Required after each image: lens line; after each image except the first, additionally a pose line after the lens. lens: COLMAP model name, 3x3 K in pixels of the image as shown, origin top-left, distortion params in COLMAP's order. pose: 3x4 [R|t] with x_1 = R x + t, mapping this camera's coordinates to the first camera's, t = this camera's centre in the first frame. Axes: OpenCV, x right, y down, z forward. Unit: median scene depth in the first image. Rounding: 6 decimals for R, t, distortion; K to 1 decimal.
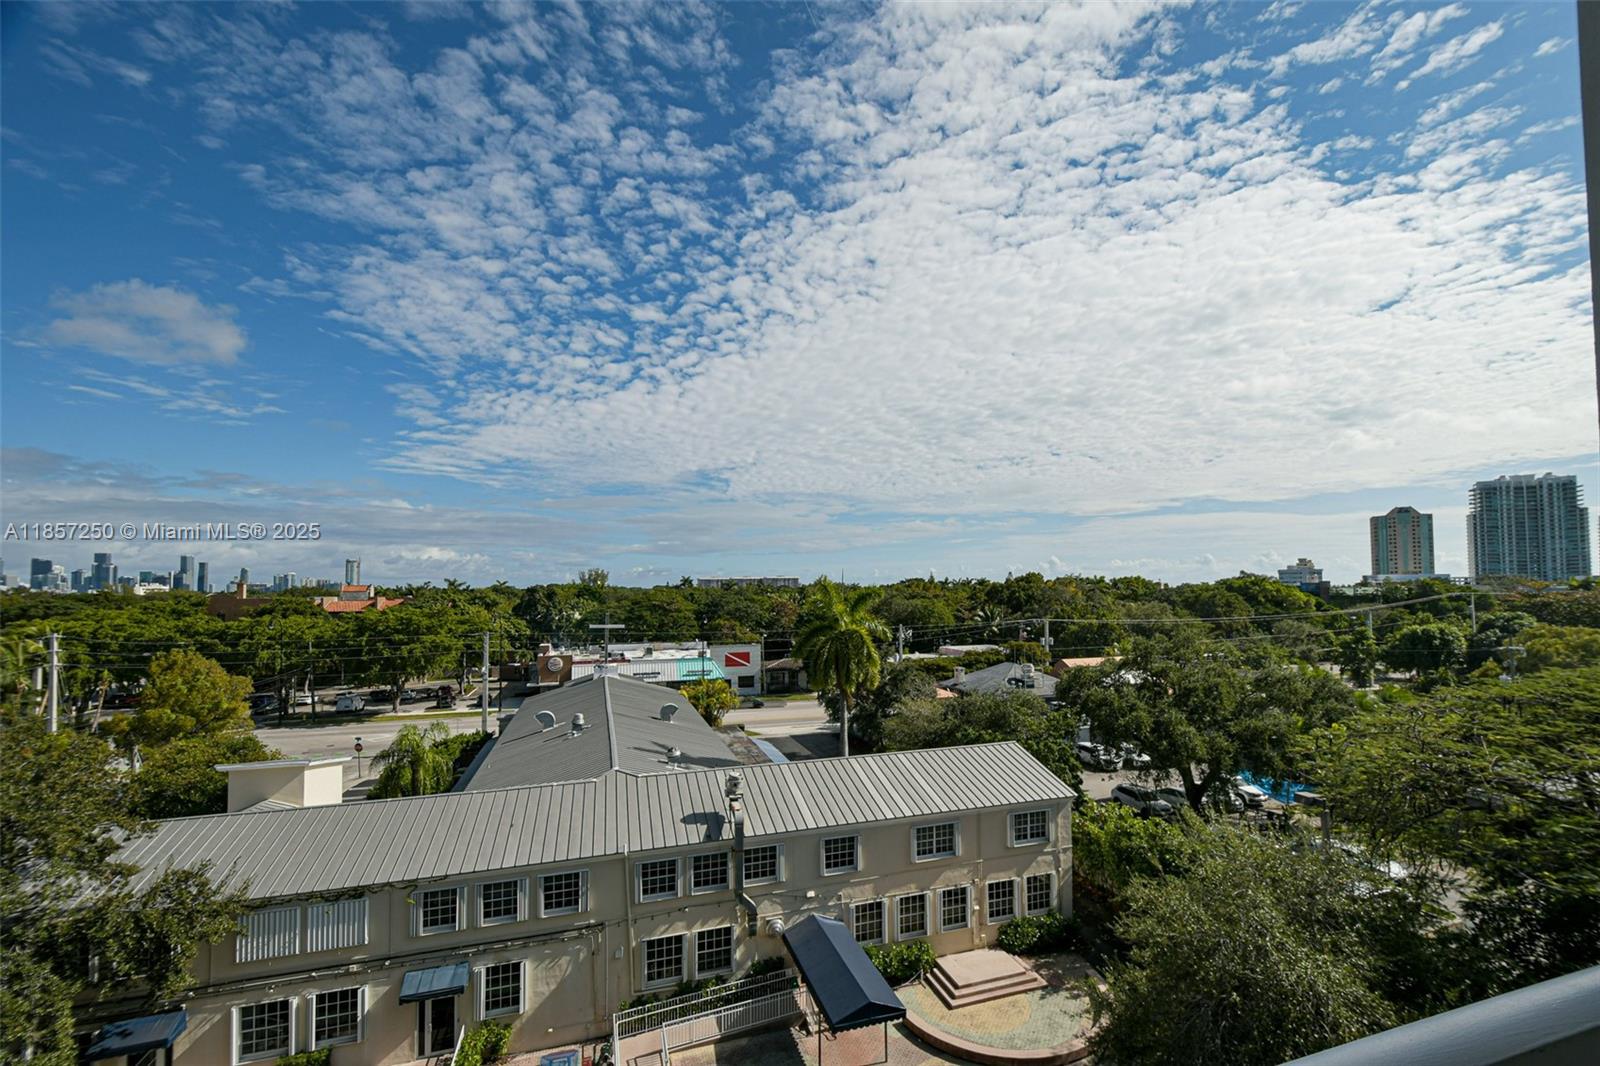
lens RADIAL K [[713.5, 0, 801.3], [0, 713.5, 560.6], [0, 0, 1]] dist [0.005135, -0.000418]
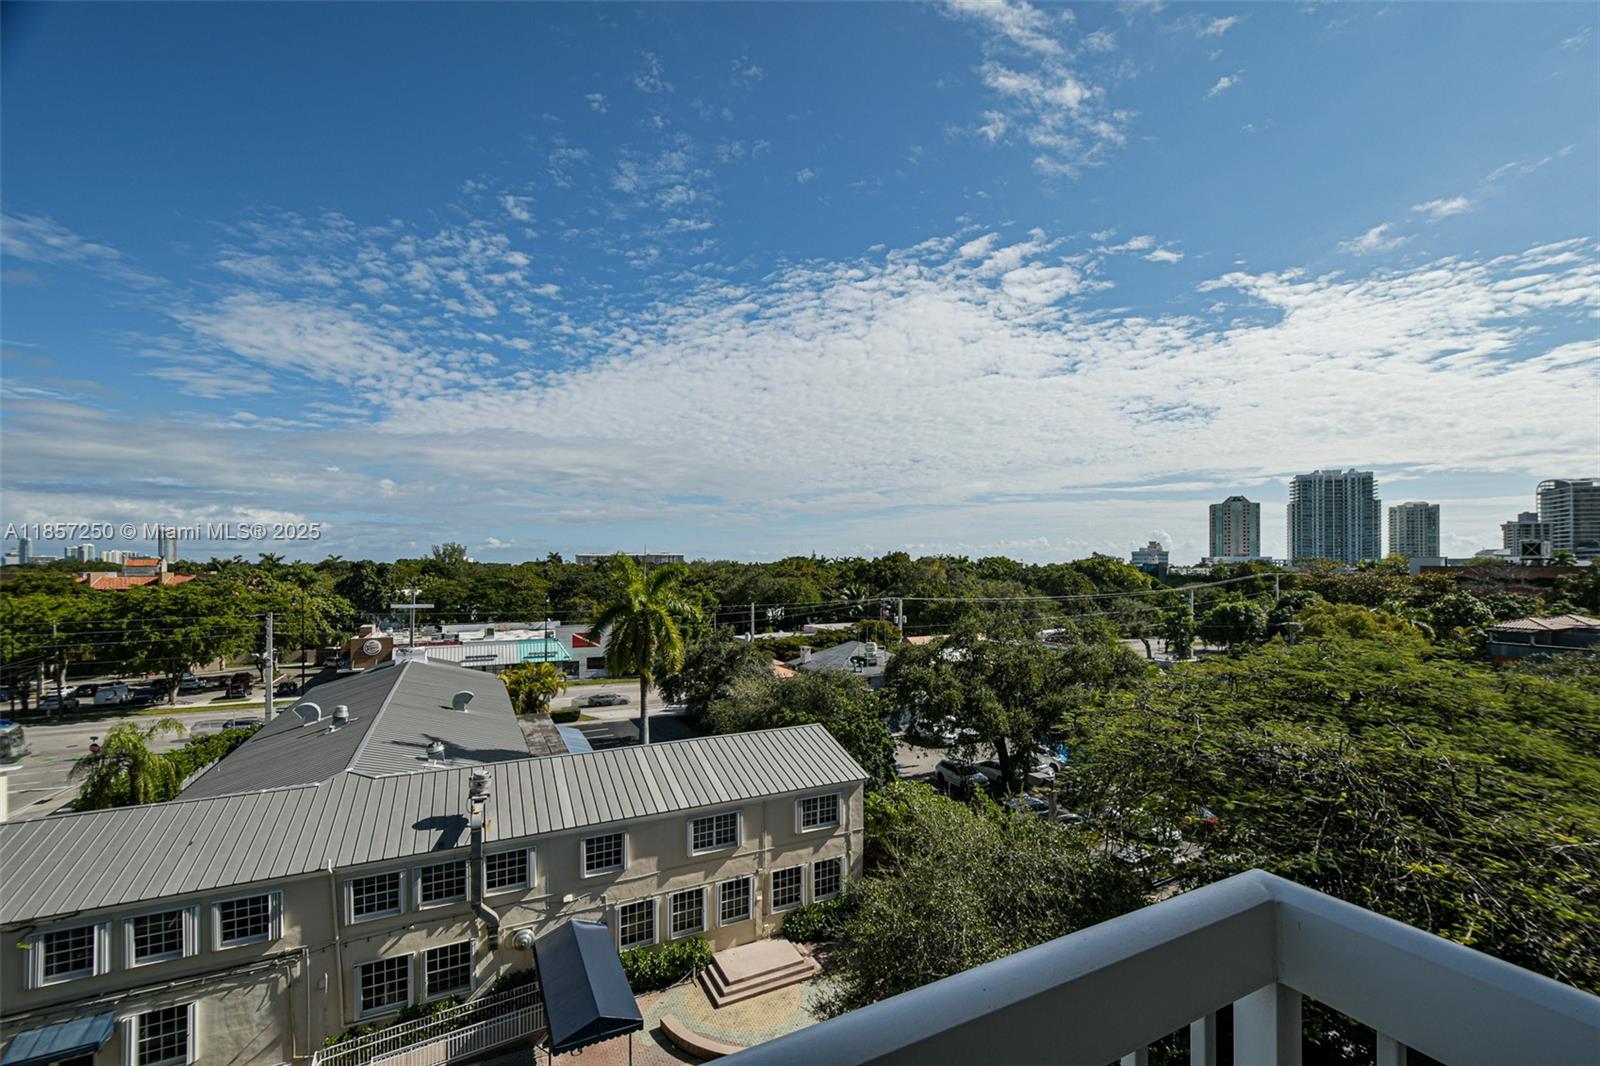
lens RADIAL K [[697.6, 0, 840.8], [0, 697.6, 560.7], [0, 0, 1]] dist [0.001125, -0.000812]
pose [[0.987497, 0.007648, 0.157449, 0.140570], [-0.012569, 0.999462, 0.030282, 0.000656], [-0.157133, -0.031882, 0.987063, 0.047185]]
